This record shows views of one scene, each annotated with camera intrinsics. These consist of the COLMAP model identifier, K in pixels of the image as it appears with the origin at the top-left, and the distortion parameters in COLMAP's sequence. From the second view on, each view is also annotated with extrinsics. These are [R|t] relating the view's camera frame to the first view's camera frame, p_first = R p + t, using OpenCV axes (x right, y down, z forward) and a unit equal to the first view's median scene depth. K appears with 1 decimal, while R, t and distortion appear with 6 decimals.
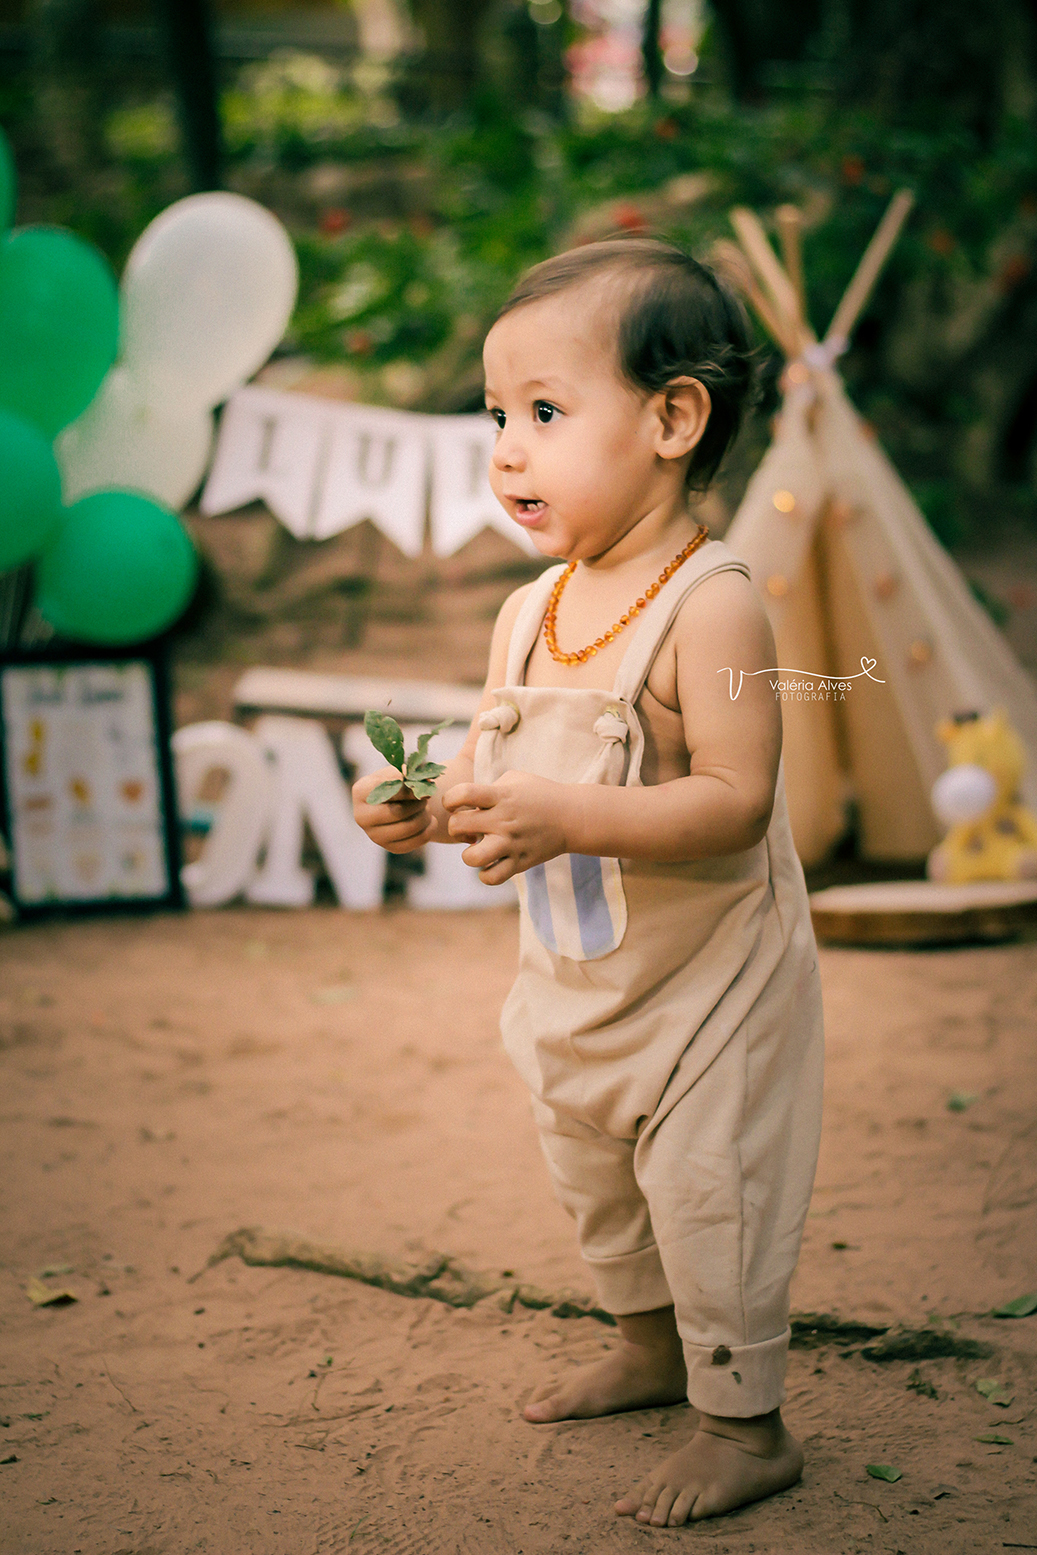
lens RADIAL K [[3560.5, 0, 518.5], [0, 3560.5, 777.5], [0, 0, 1]] dist [-0.059883, -0.146337]
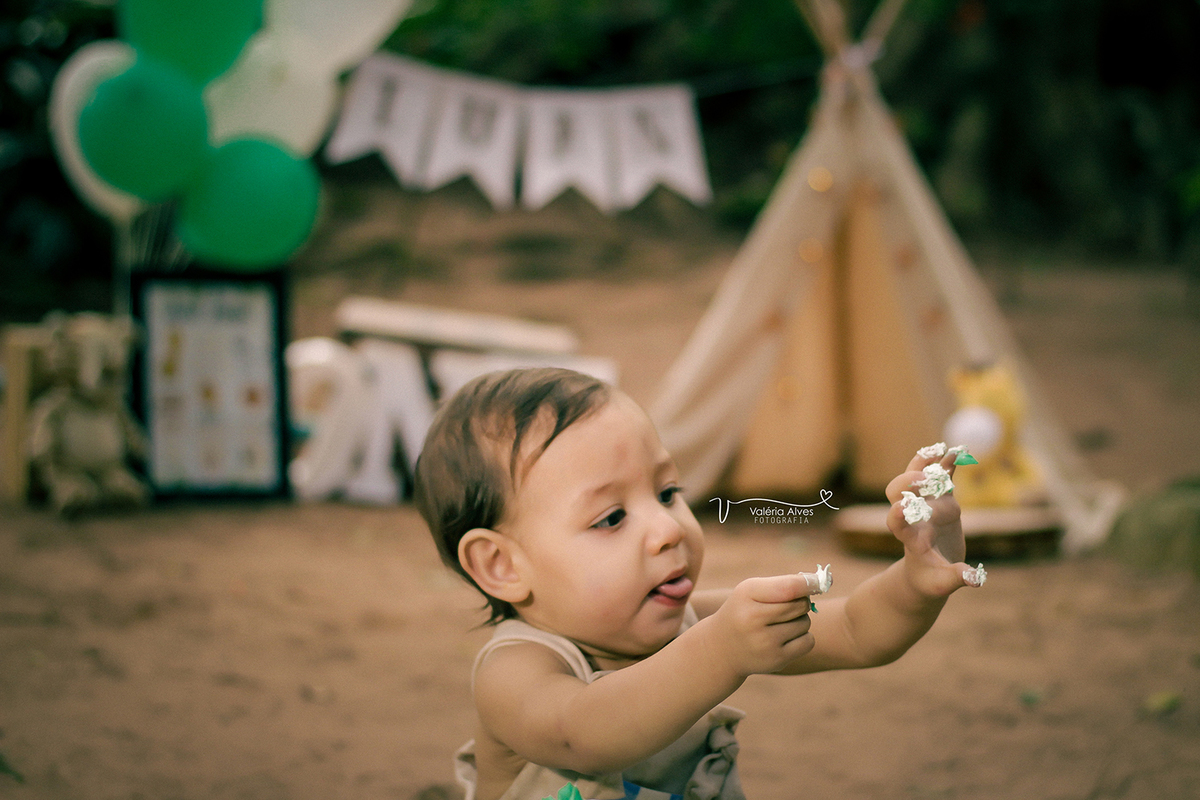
lens RADIAL K [[2747.6, 0, 561.8], [0, 2747.6, 401.0], [0, 0, 1]] dist [-0.059883, -0.146337]
pose [[0.997547, 0.050745, 0.048208, -0.052023], [-0.050205, 0.998663, -0.012343, 0.011392], [-0.048770, 0.009893, 0.998761, 0.101896]]
